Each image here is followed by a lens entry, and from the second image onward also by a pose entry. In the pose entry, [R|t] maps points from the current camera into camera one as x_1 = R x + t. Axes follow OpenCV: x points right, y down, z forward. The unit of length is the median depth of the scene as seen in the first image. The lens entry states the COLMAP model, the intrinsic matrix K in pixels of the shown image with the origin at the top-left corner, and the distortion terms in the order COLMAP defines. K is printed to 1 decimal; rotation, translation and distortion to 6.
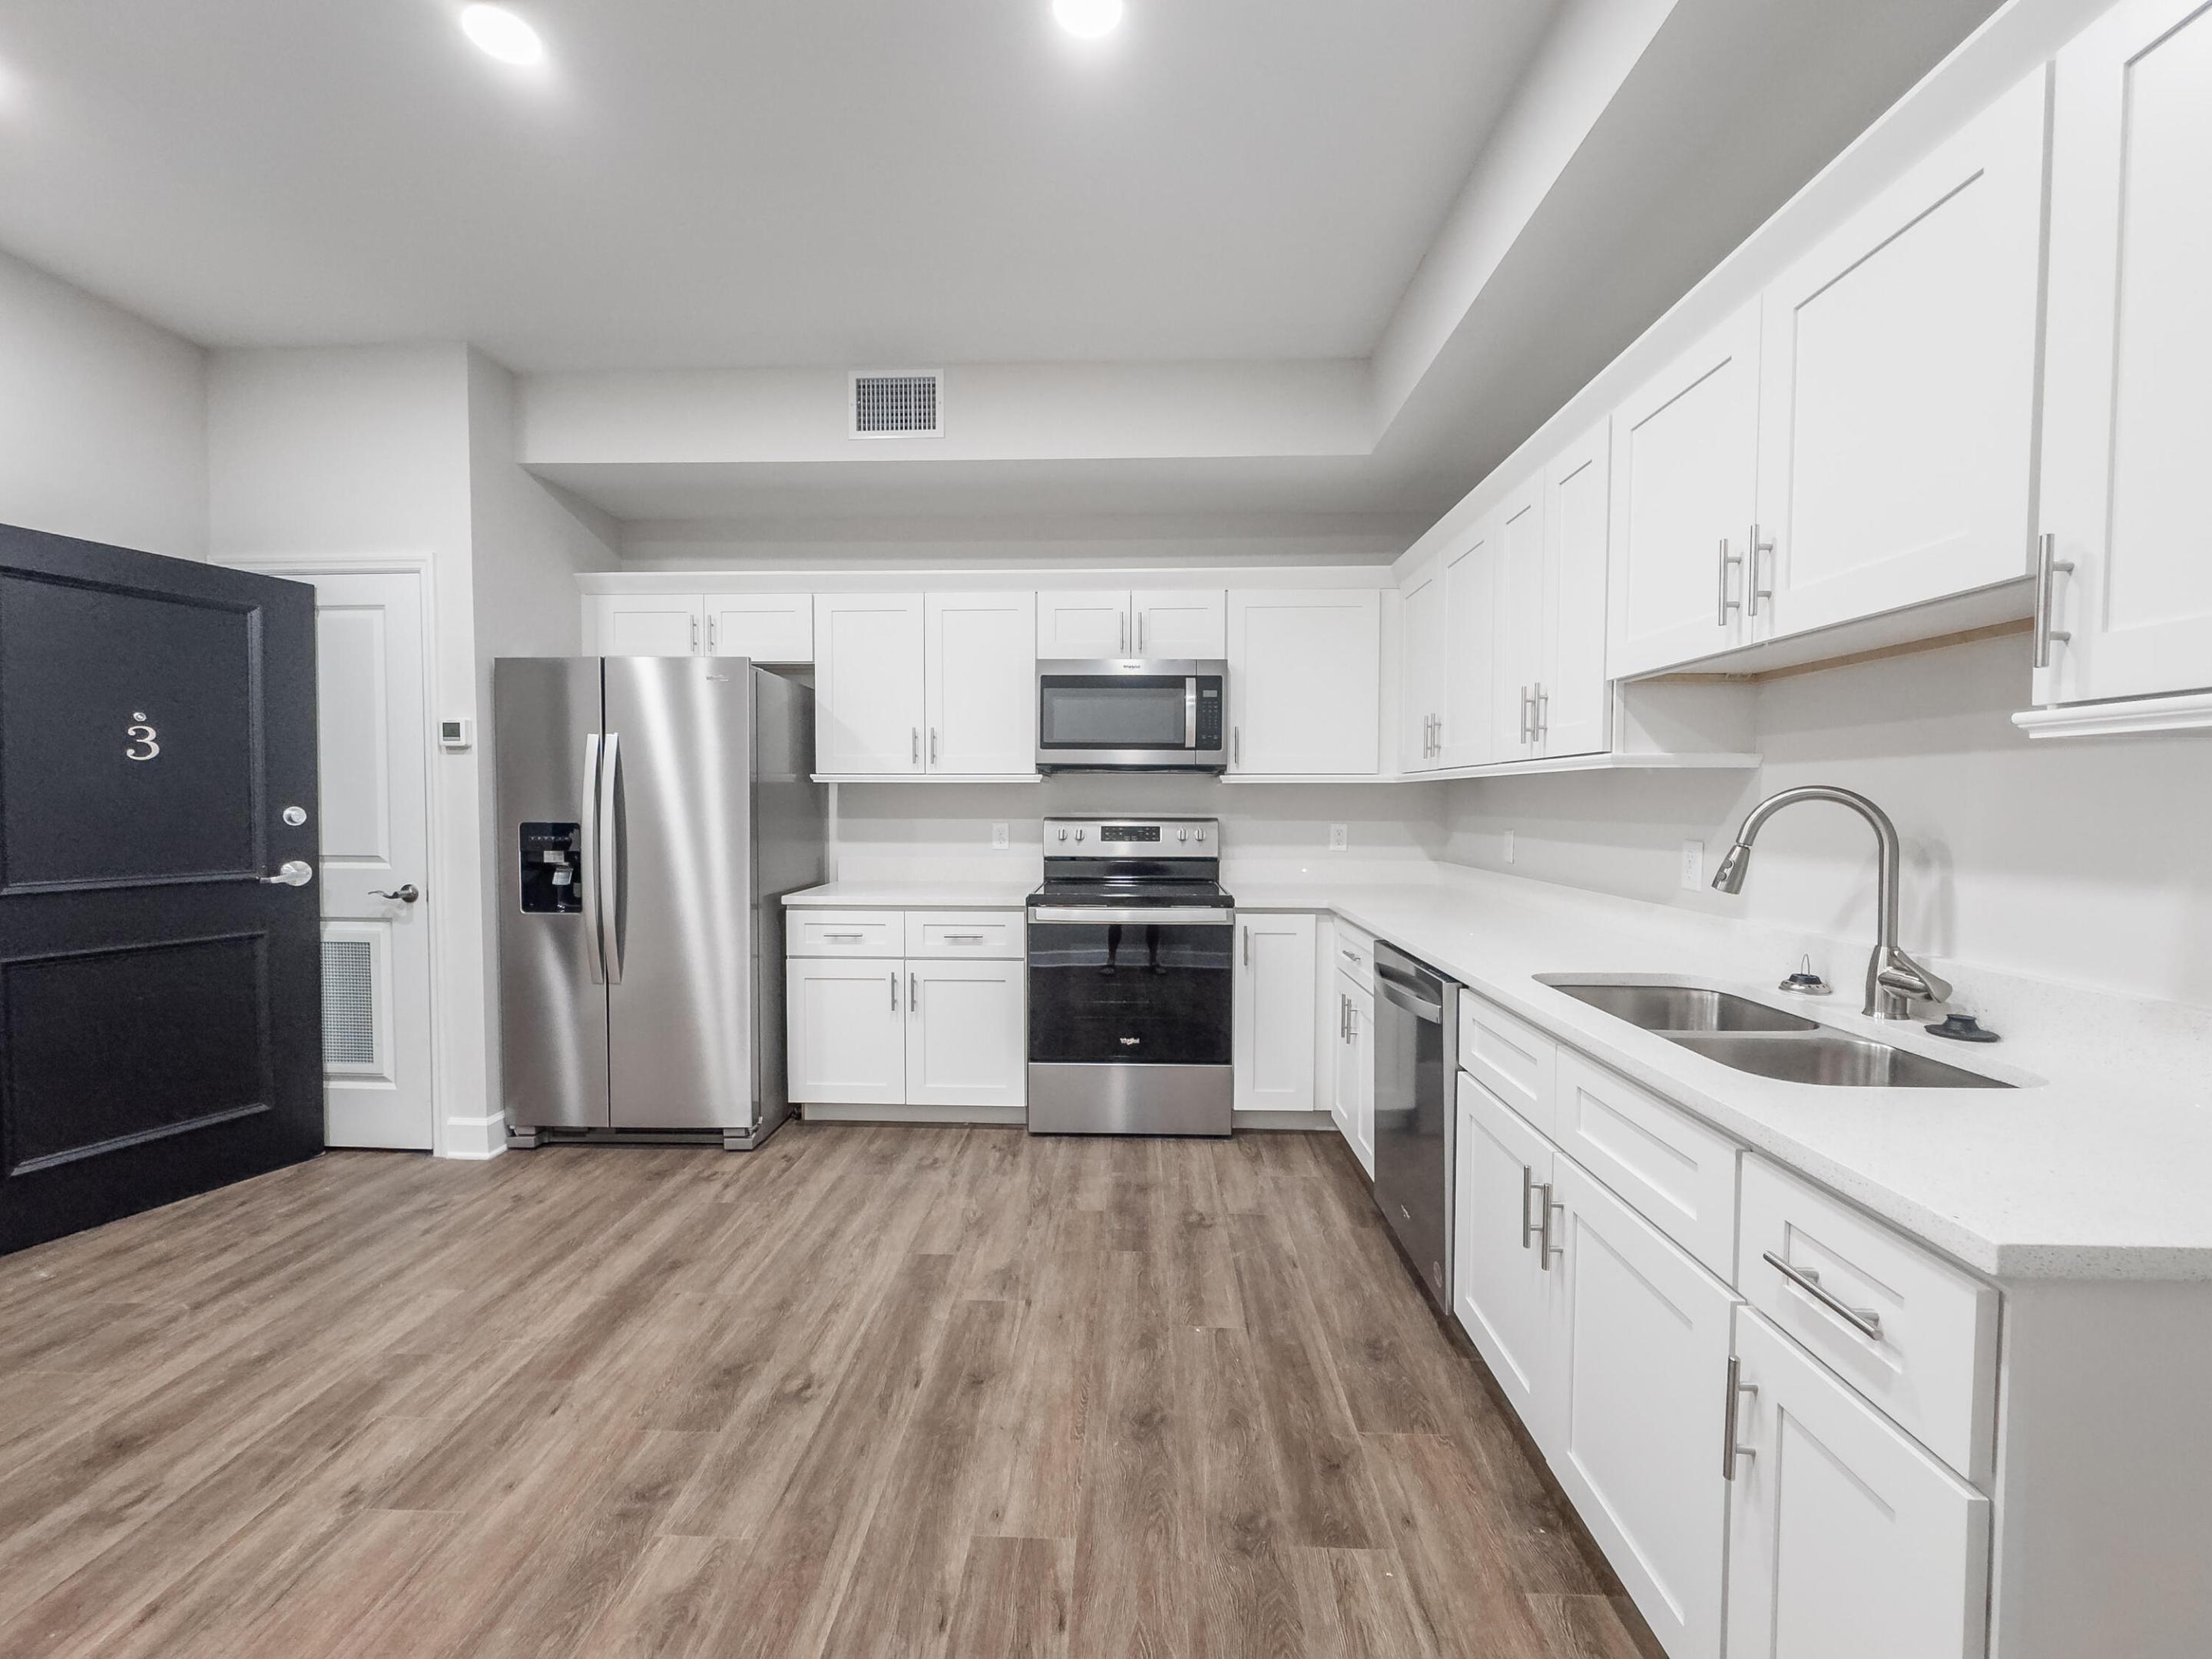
lens RADIAL K [[887.3, 0, 1104.1], [0, 887.3, 826.6], [0, 0, 1]] dist [-0.001563, 0.000029]
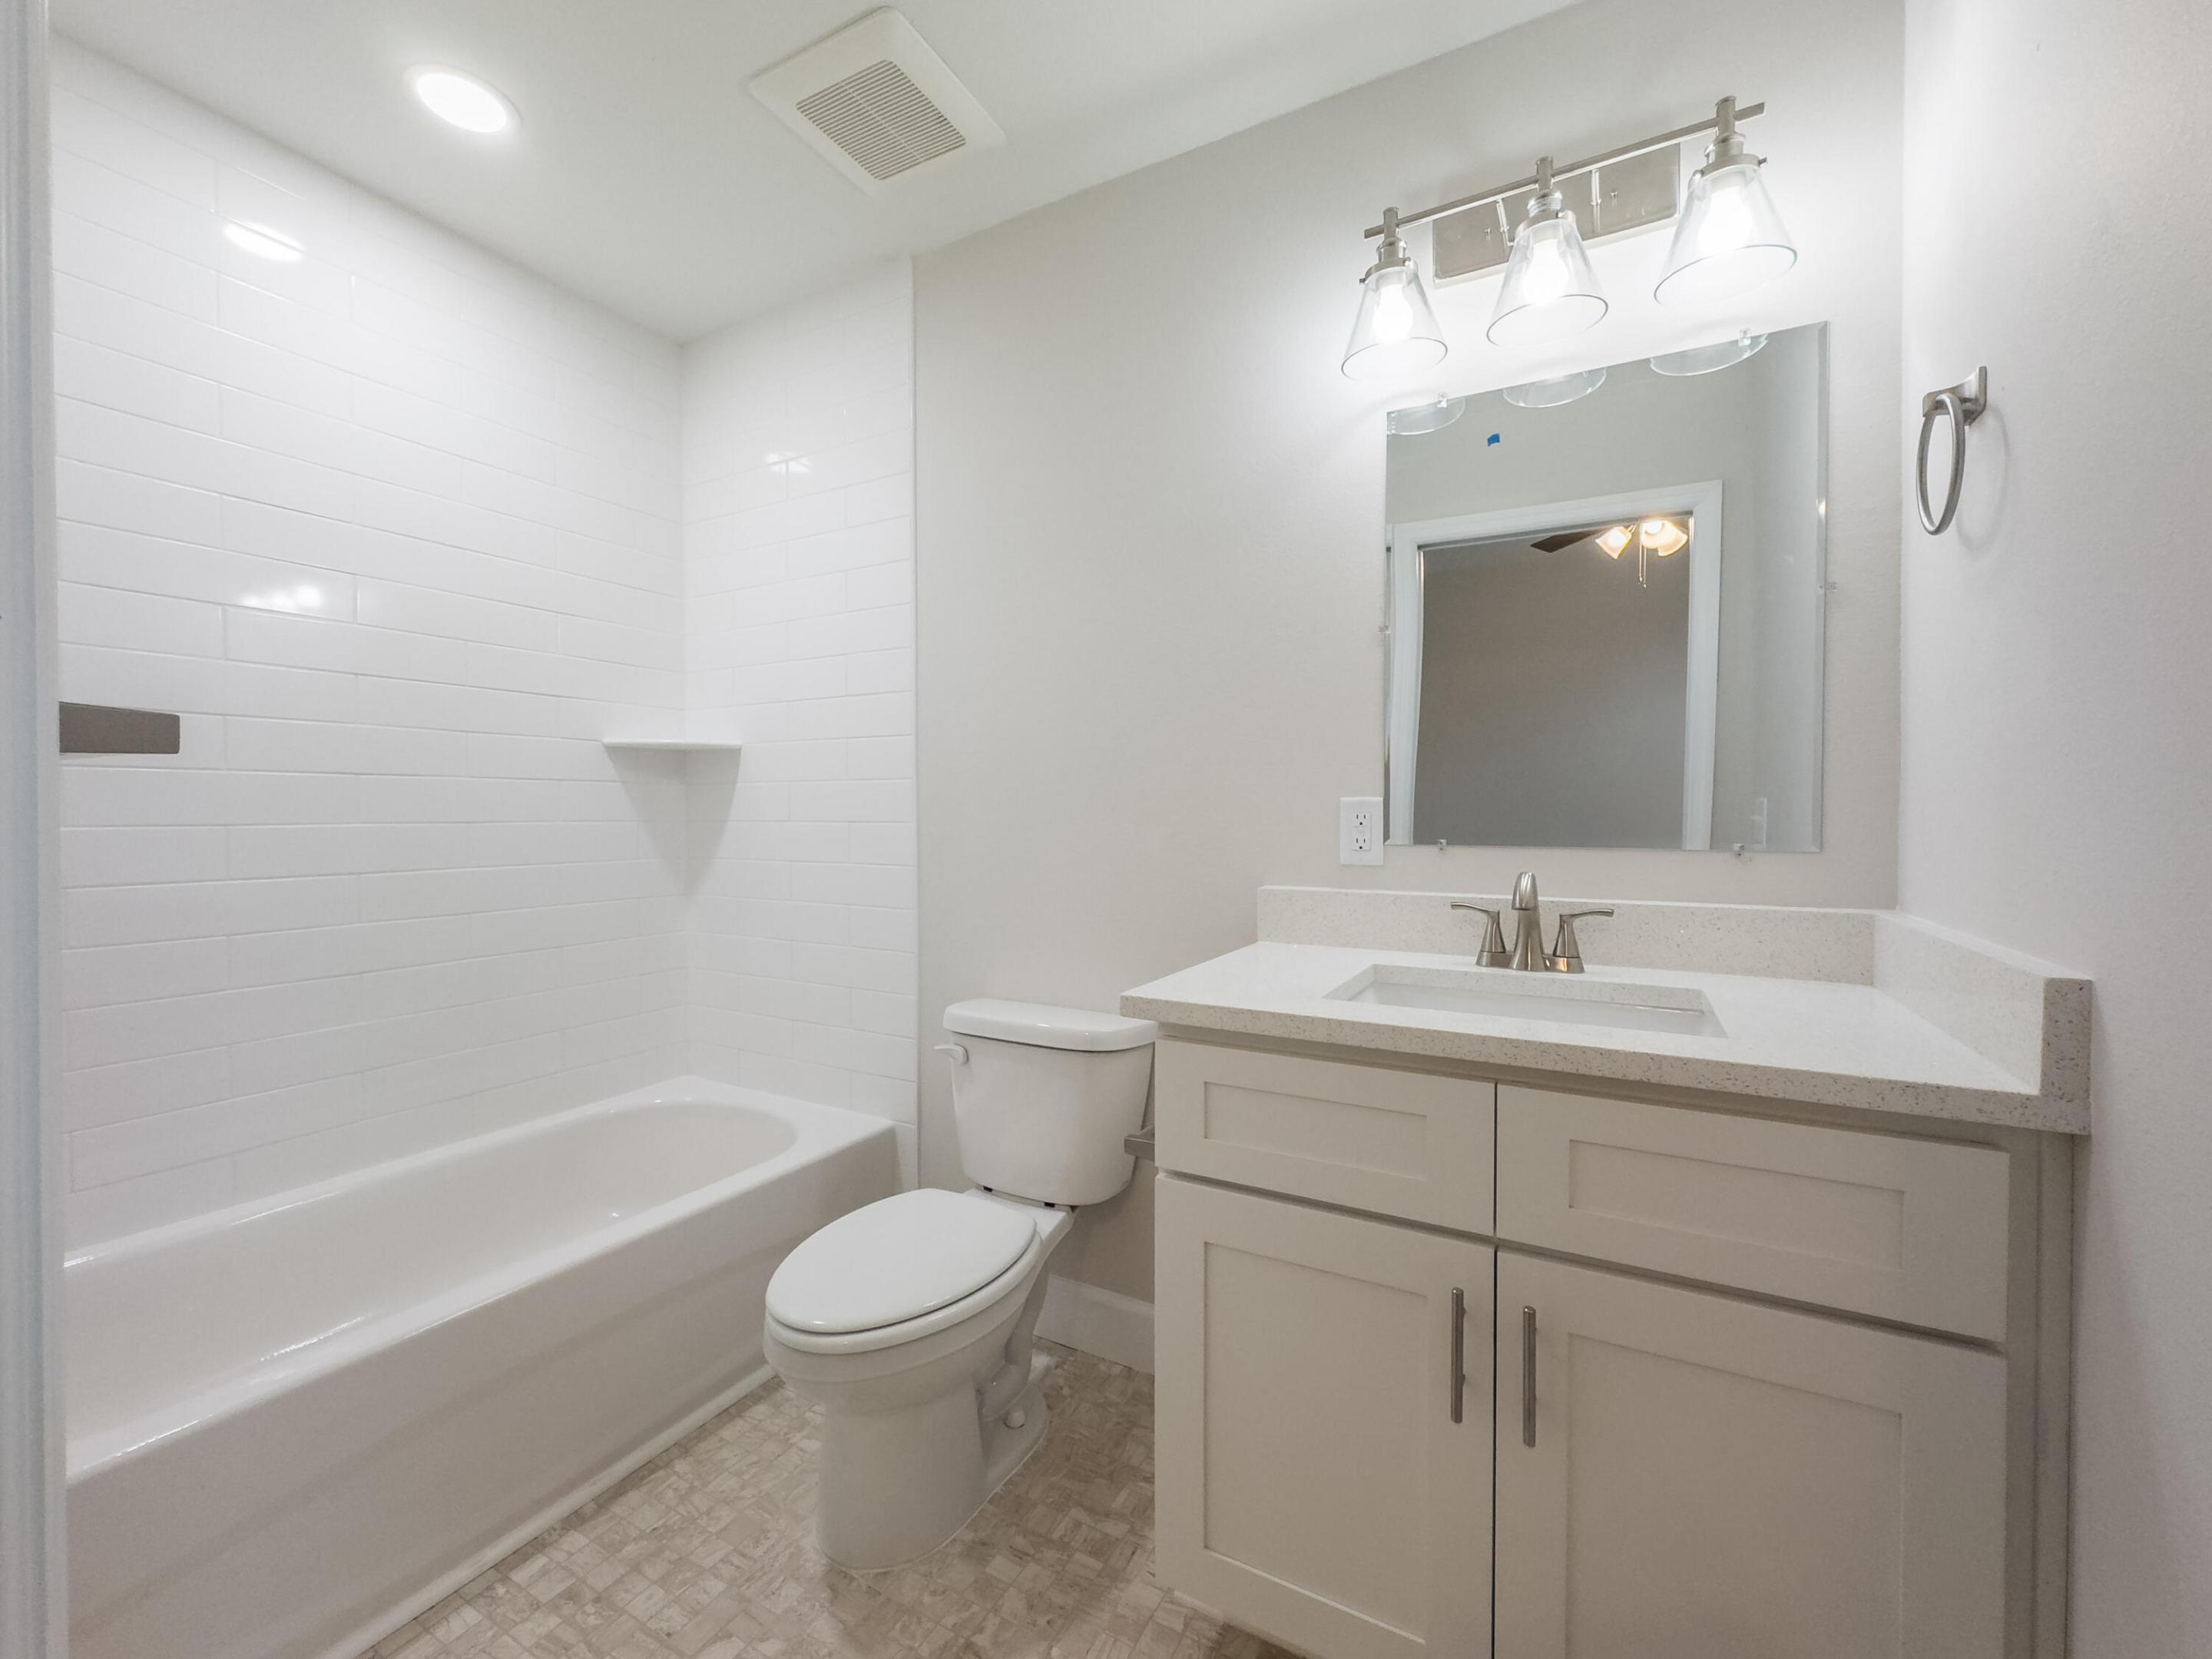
lens RADIAL K [[887.3, 0, 1113.9], [0, 887.3, 817.4], [0, 0, 1]] dist [-0.001563, 0.000029]
pose [[0.884373, 0.007132, -0.466727, -0.213346], [-0.012950, 0.999873, -0.009259, 0.008042], [0.466602, 0.014232, 0.884353, 0.712206]]
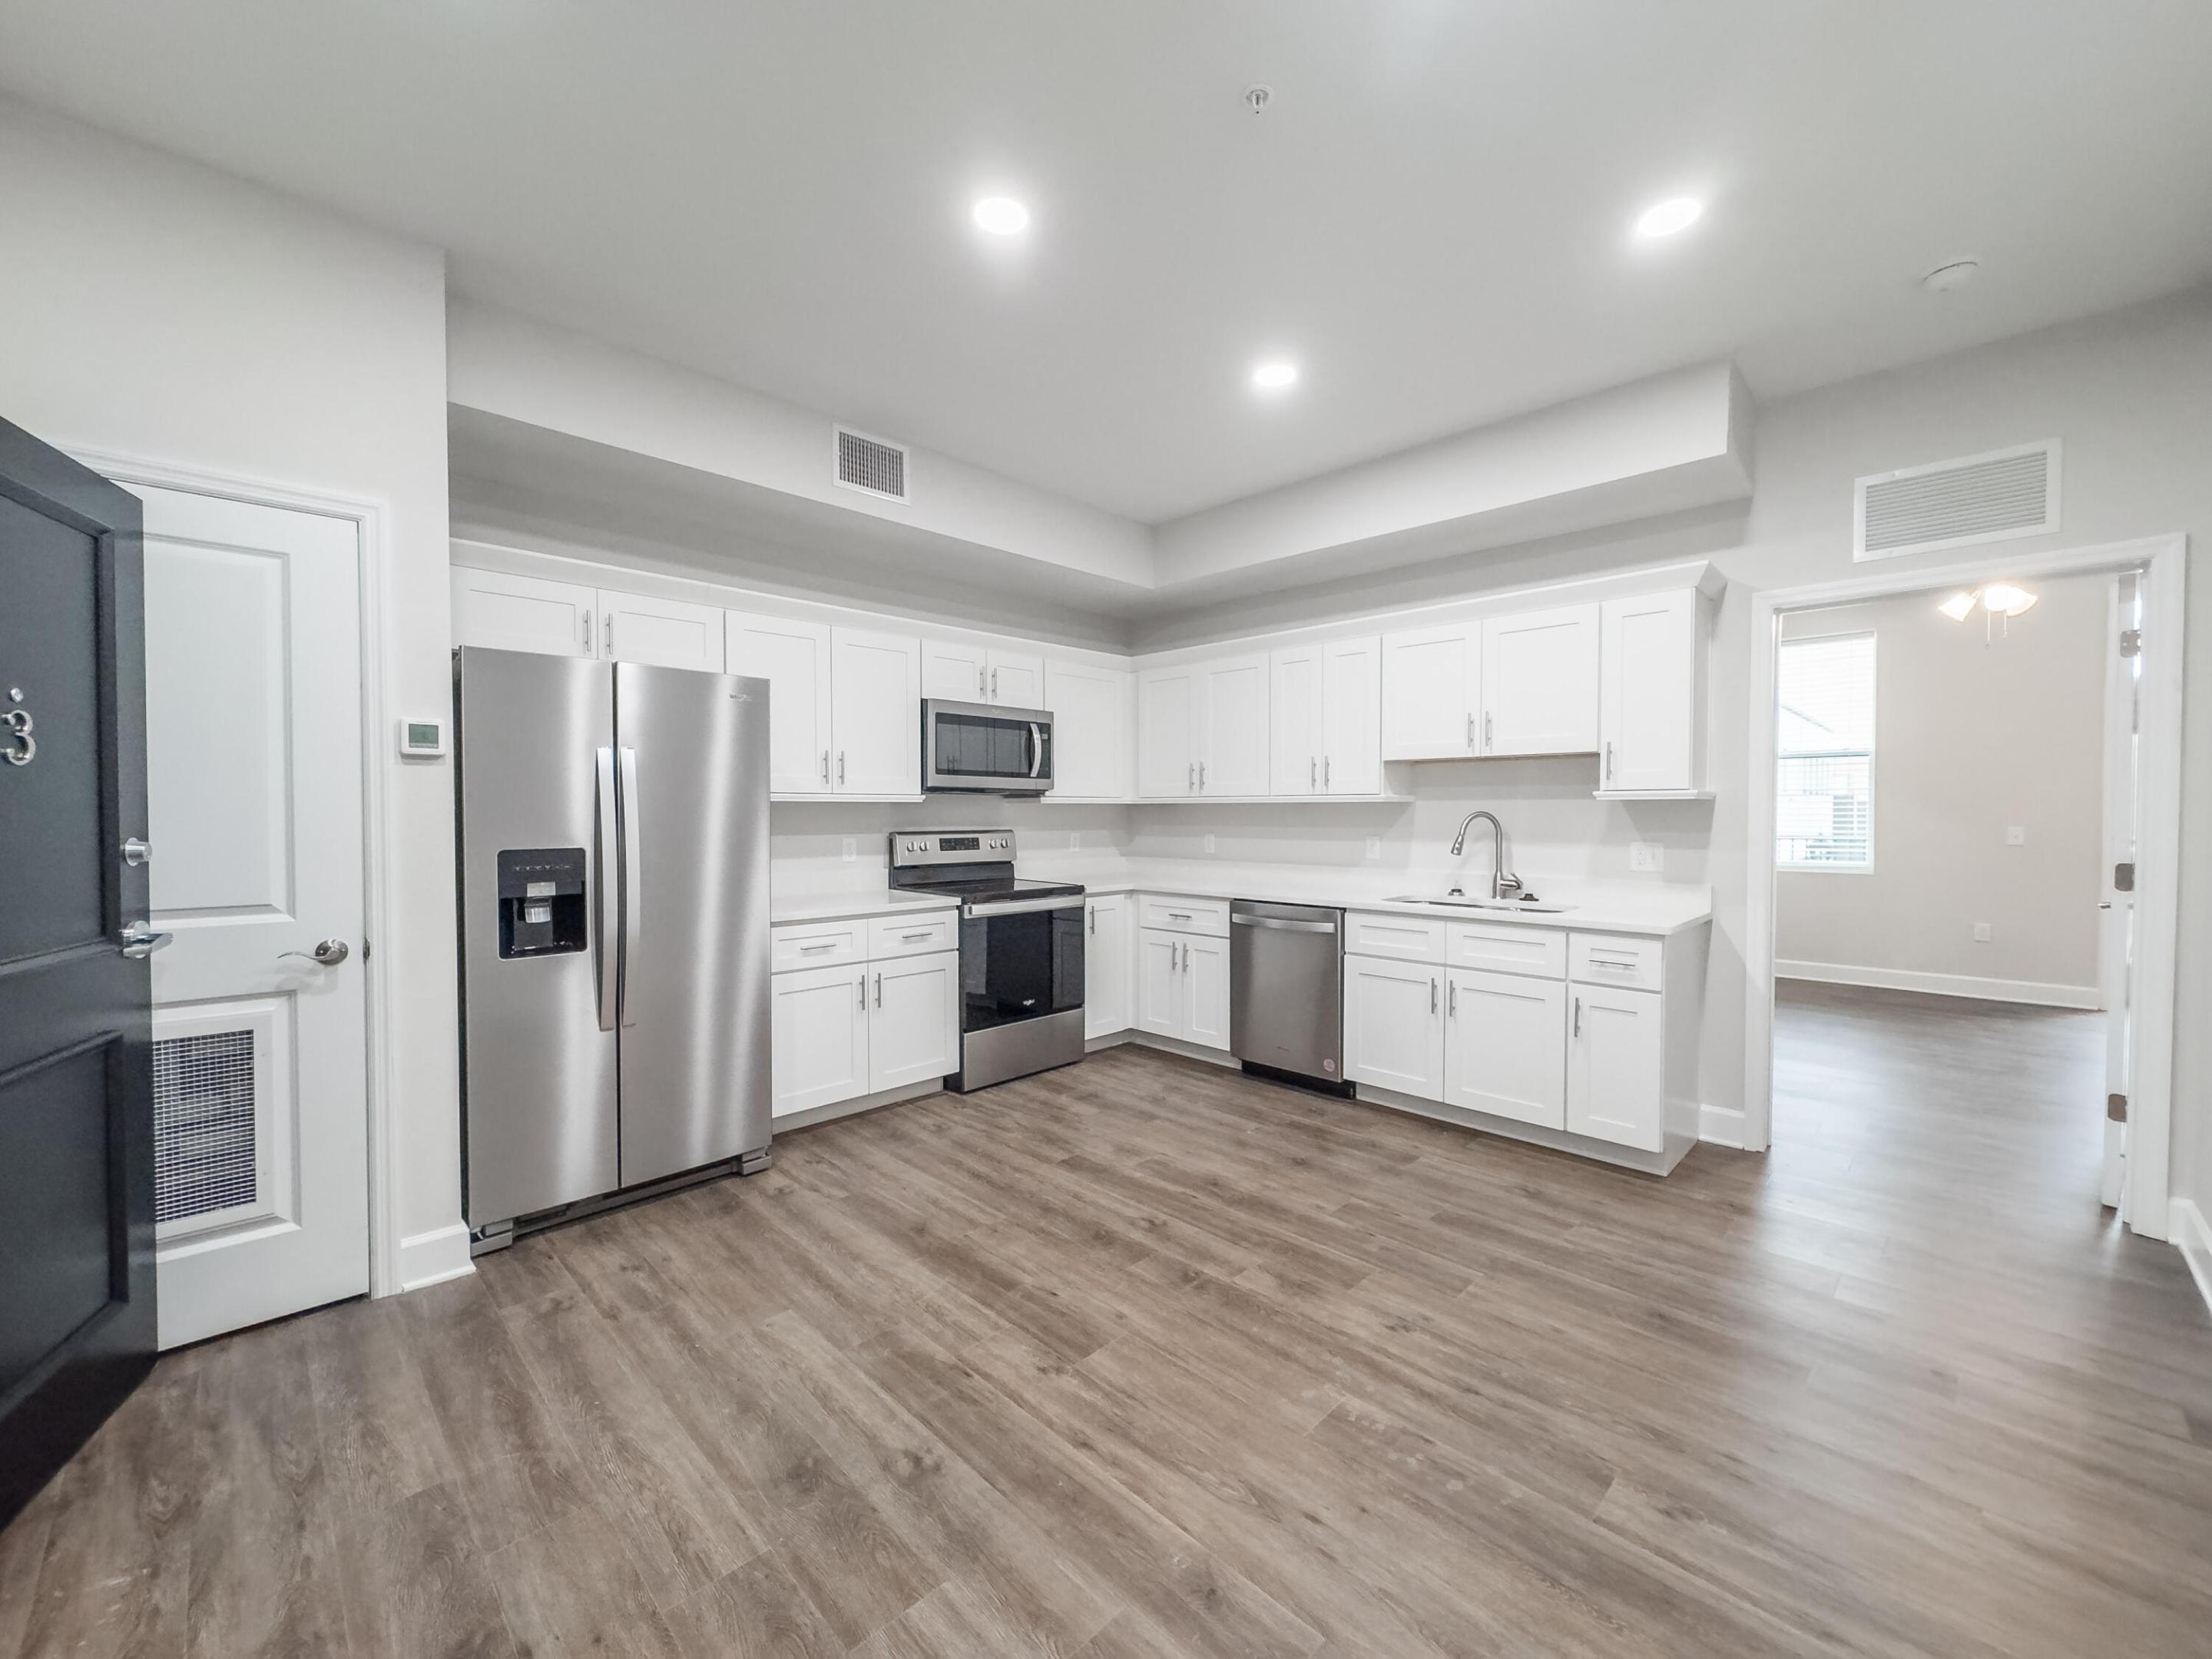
lens RADIAL K [[887.3, 0, 1110.8], [0, 887.3, 828.3], [0, 0, 1]] dist [-0.001563, 0.000029]
pose [[0.676437, -0.017120, 0.736302, -0.884077], [0.023535, 0.999722, 0.001624, -0.012750], [-0.736125, 0.016231, 0.676651, 0.029124]]
